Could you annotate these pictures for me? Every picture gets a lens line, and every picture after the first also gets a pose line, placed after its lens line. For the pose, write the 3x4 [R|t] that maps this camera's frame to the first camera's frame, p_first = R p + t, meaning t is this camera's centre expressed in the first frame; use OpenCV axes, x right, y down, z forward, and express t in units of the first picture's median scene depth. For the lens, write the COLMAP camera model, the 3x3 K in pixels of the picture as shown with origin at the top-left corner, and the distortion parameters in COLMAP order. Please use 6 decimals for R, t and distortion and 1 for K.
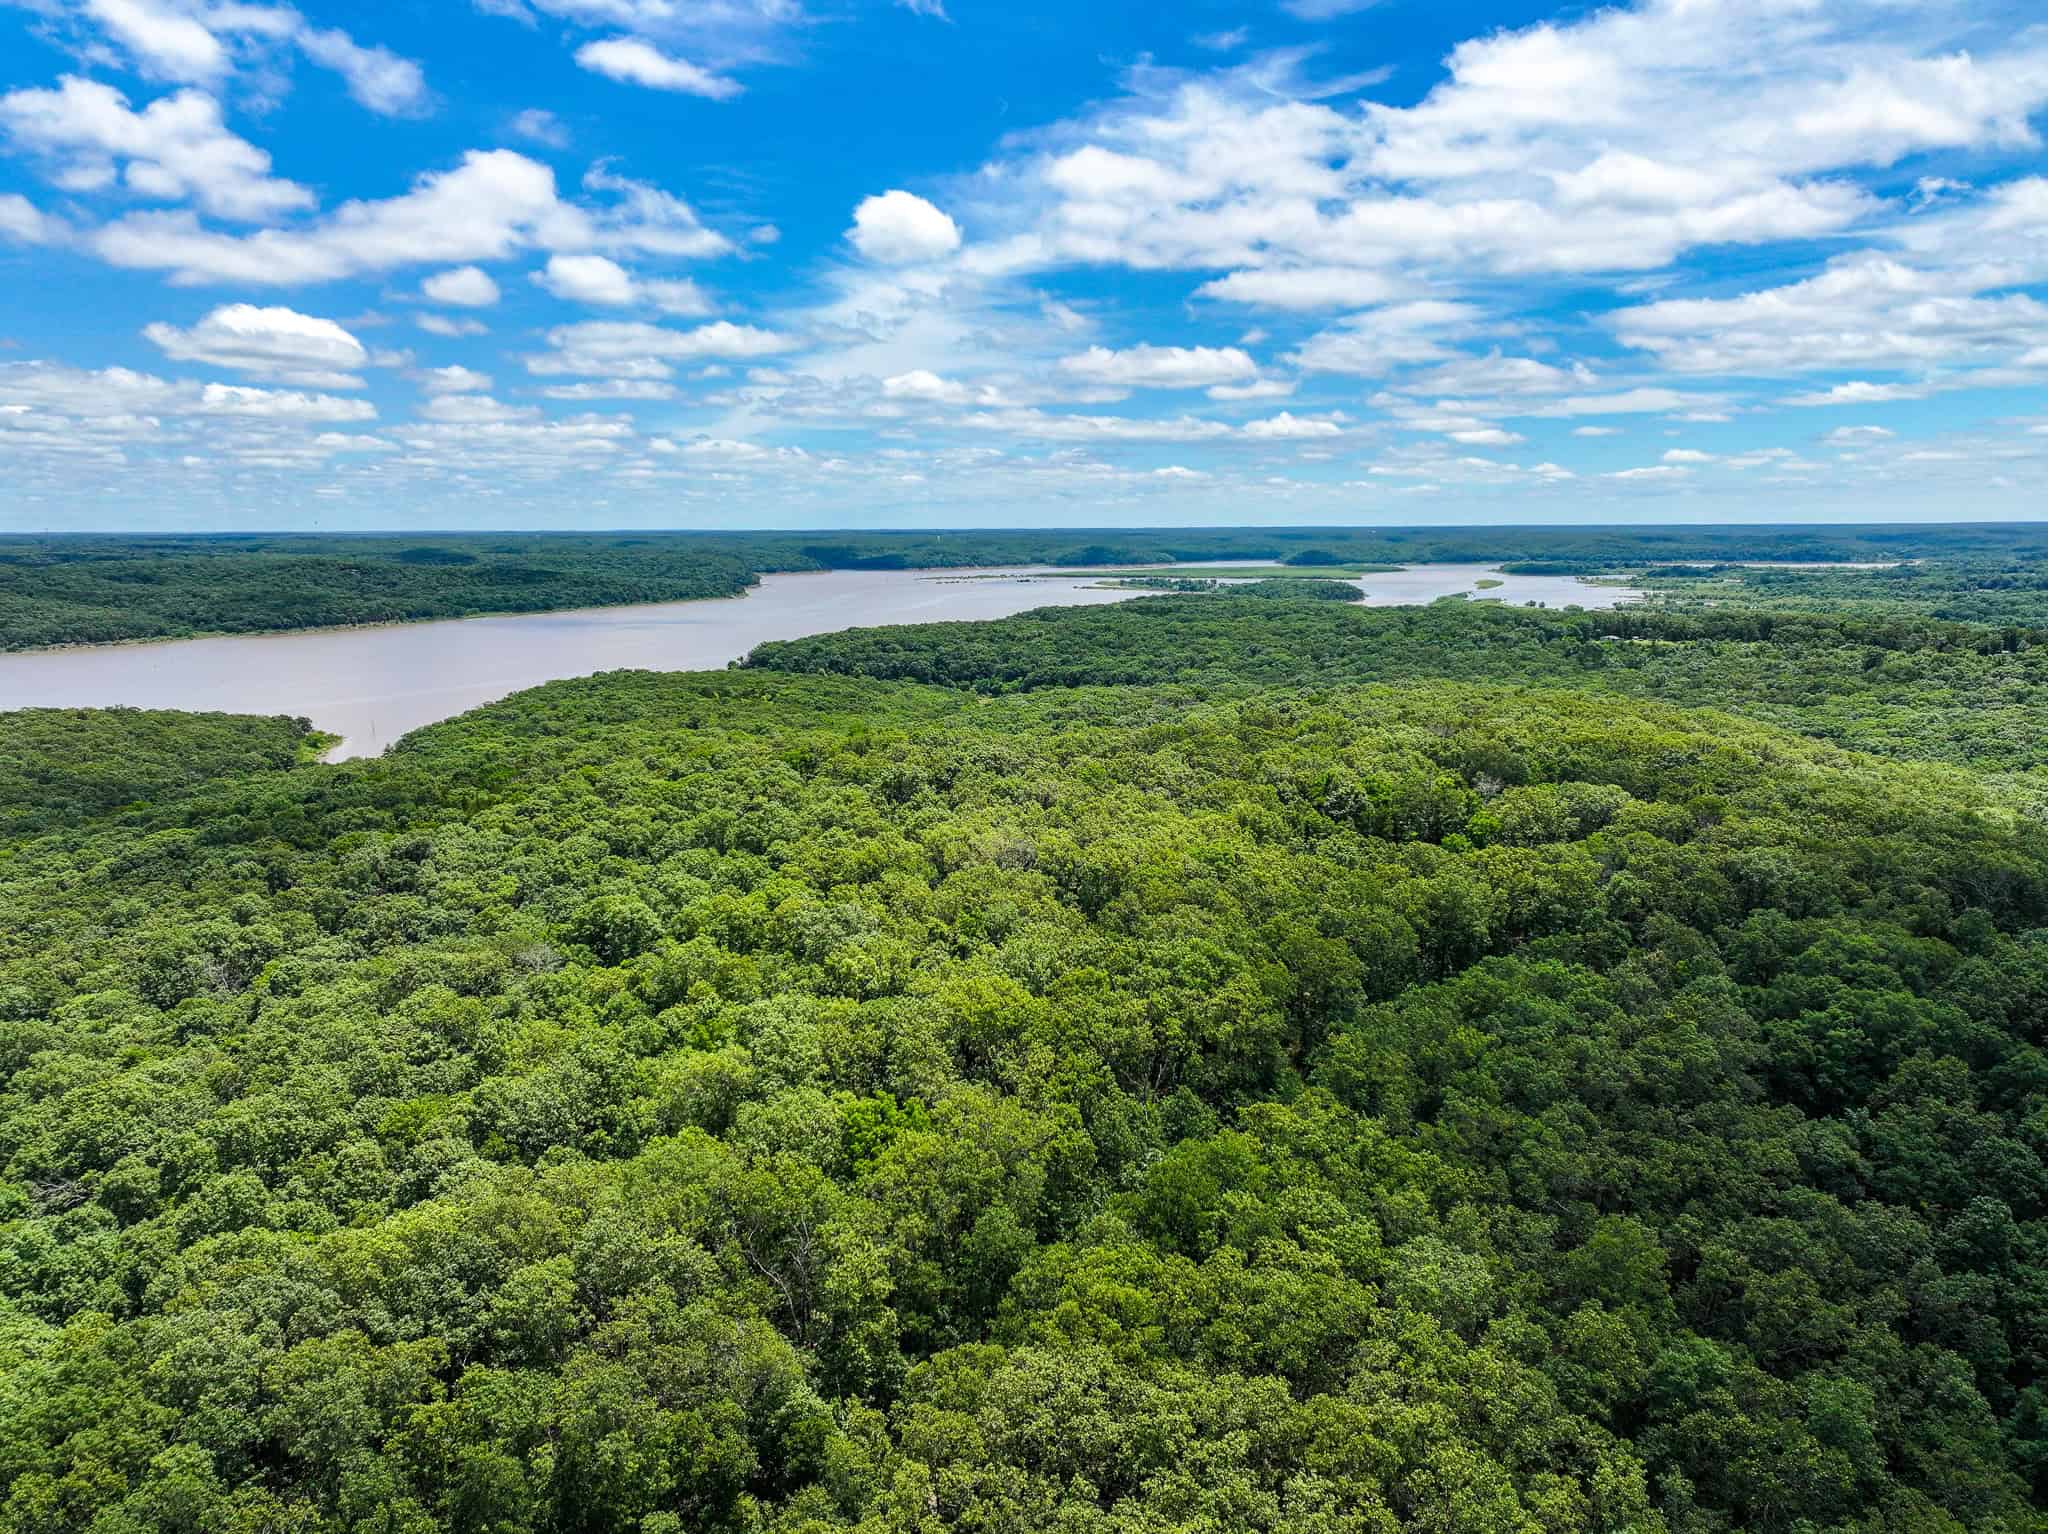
lens RADIAL K [[1445.6, 0, 1024.4], [0, 1445.6, 740.1], [0, 0, 1]] dist [-0.005231, 0.024651]
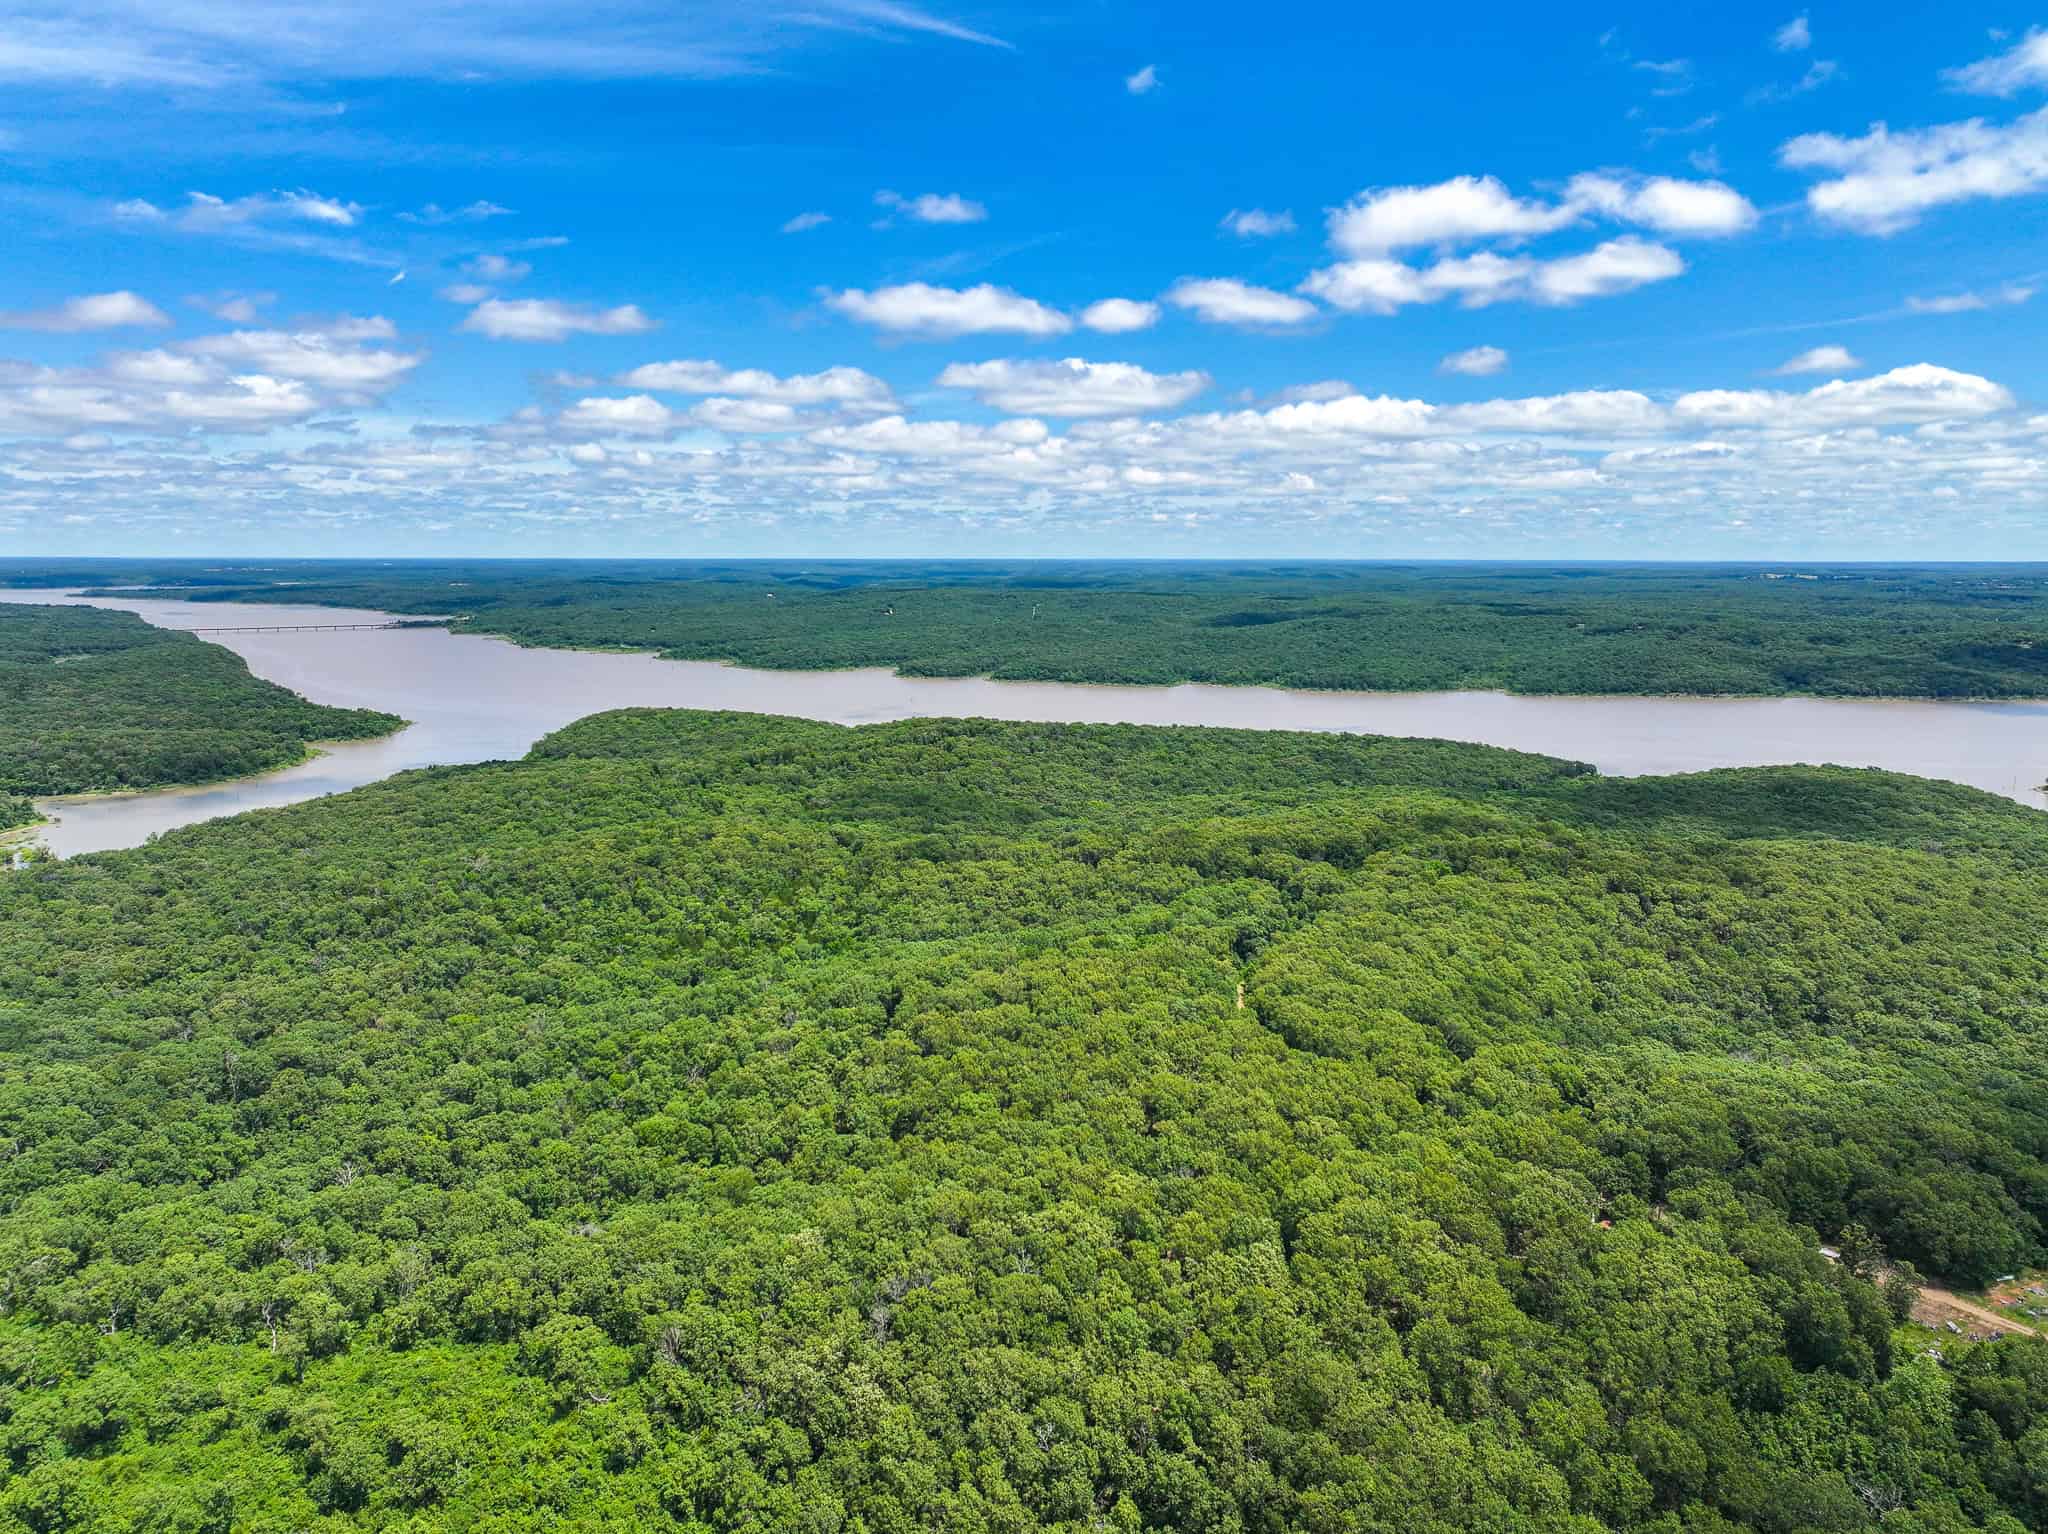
lens RADIAL K [[1452.2, 0, 1022.3], [0, 1452.2, 660.8], [0, 0, 1]] dist [-0.000068, 0.009442]
pose [[0.341137, 0.073578, -0.937130, 0.361616], [-0.138974, 0.989924, 0.027134, -0.039659], [0.929684, 0.120980, 0.347925, -0.067574]]
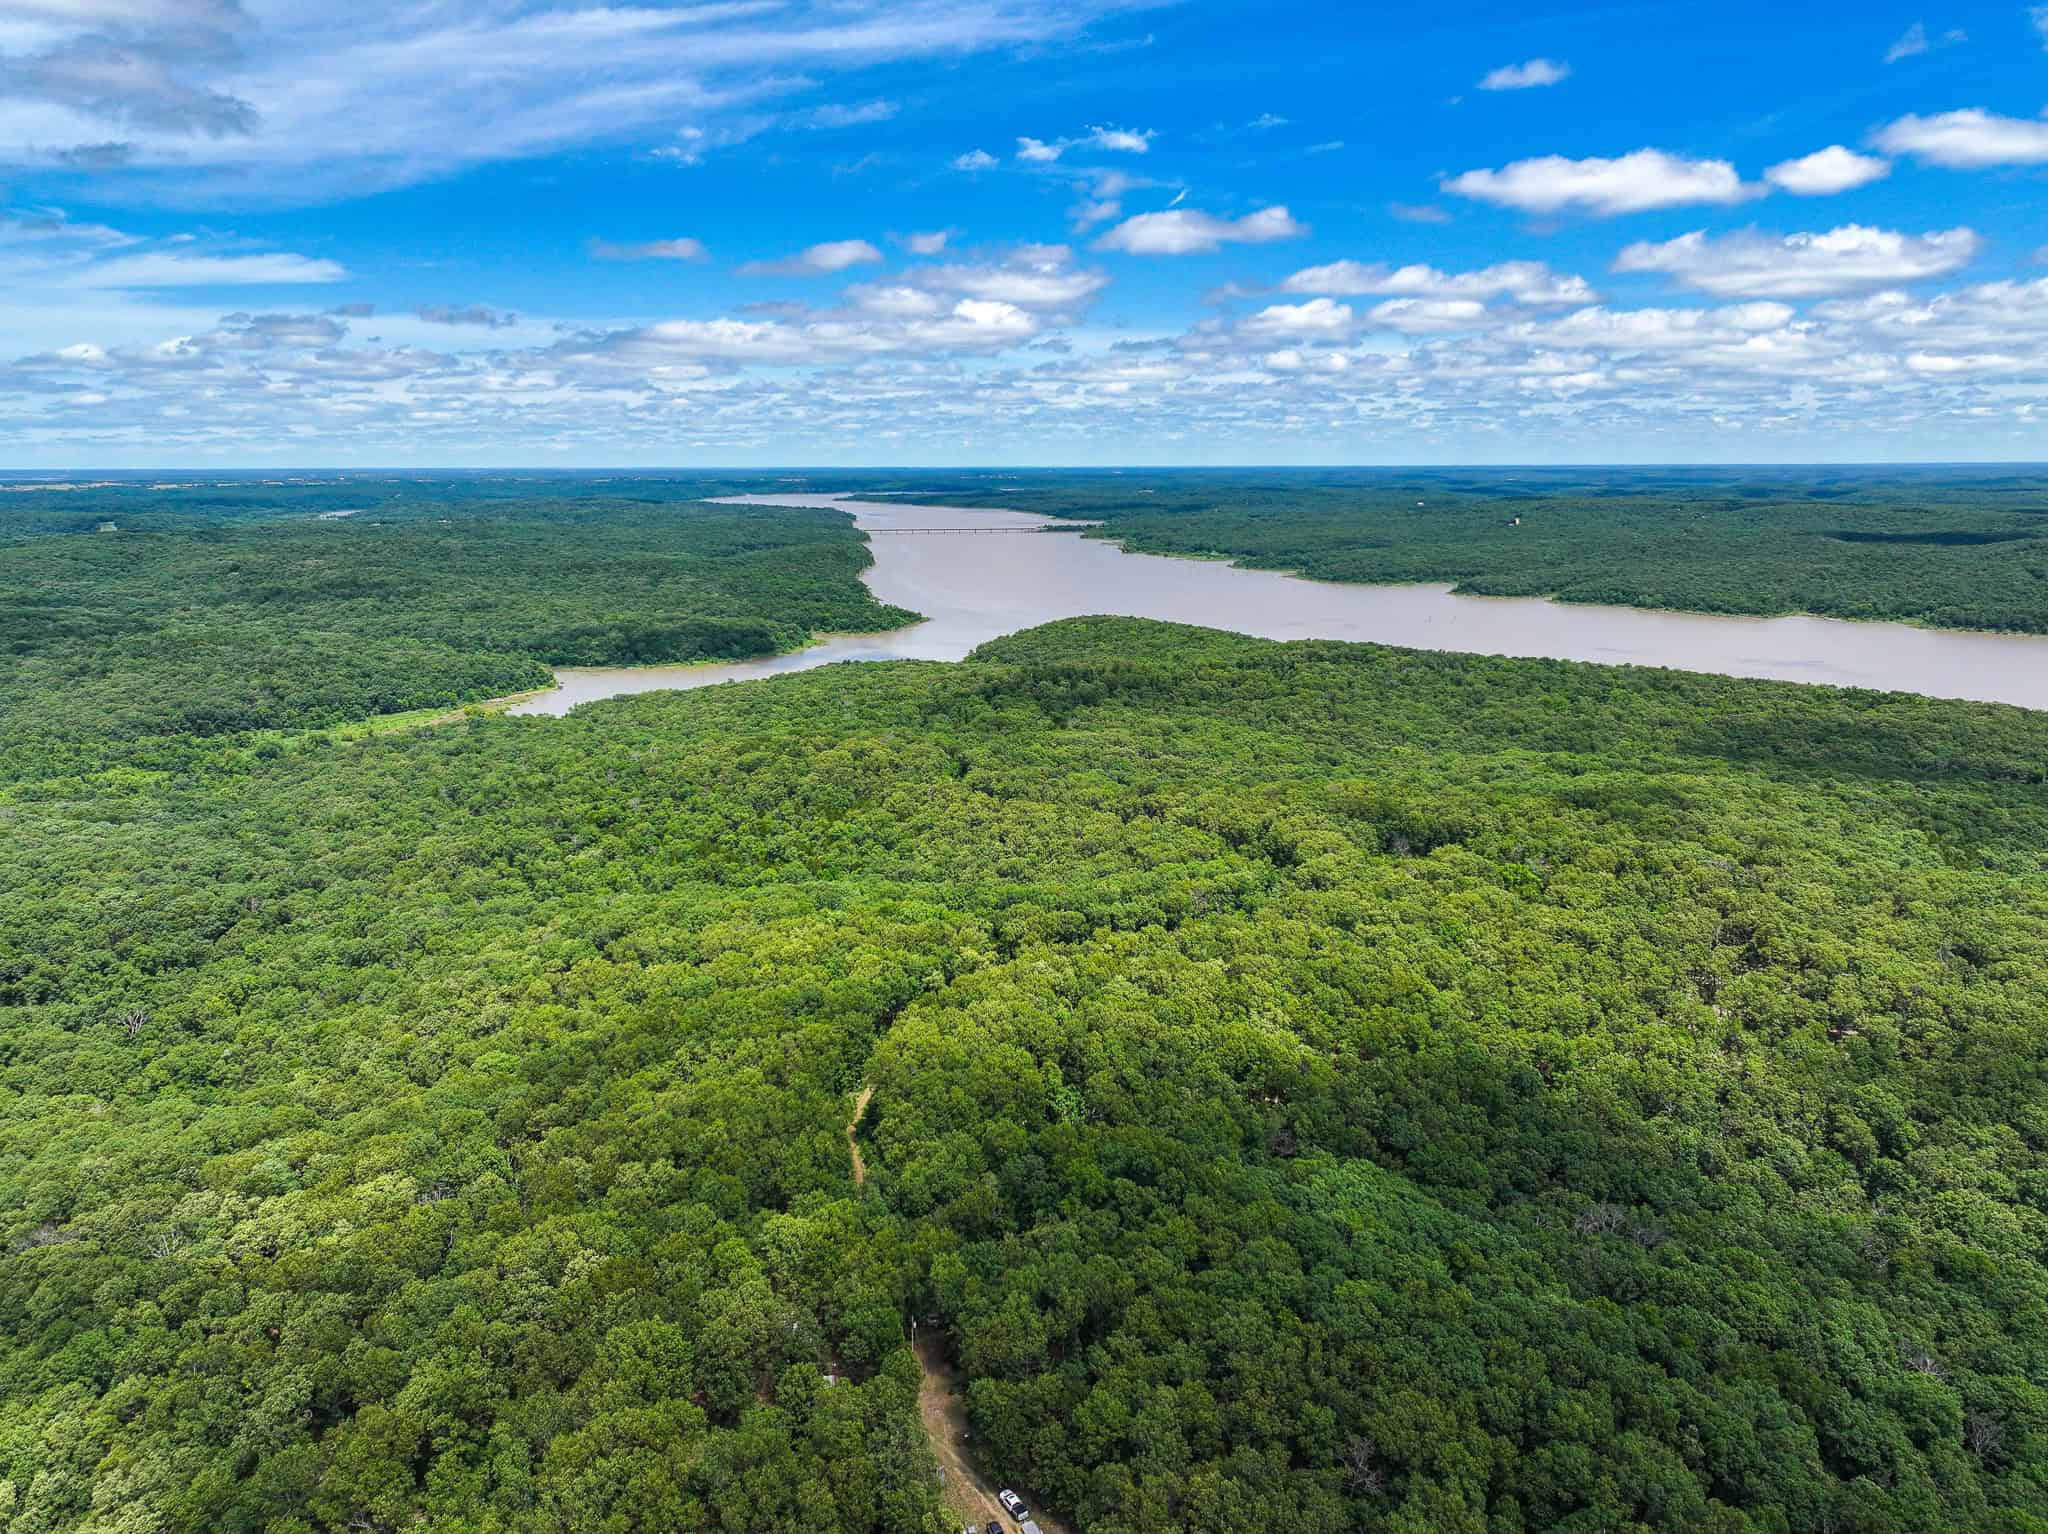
lens RADIAL K [[1441.9, 0, 1026.7], [0, 1441.9, 765.7], [0, 0, 1]] dist [-0.000283, 0.015686]
pose [[-0.143826, 0.208592, -0.967369, 0.330295], [-0.138708, 0.963633, 0.228409, -0.062004], [0.979834, 0.167033, -0.109662, 0.101209]]
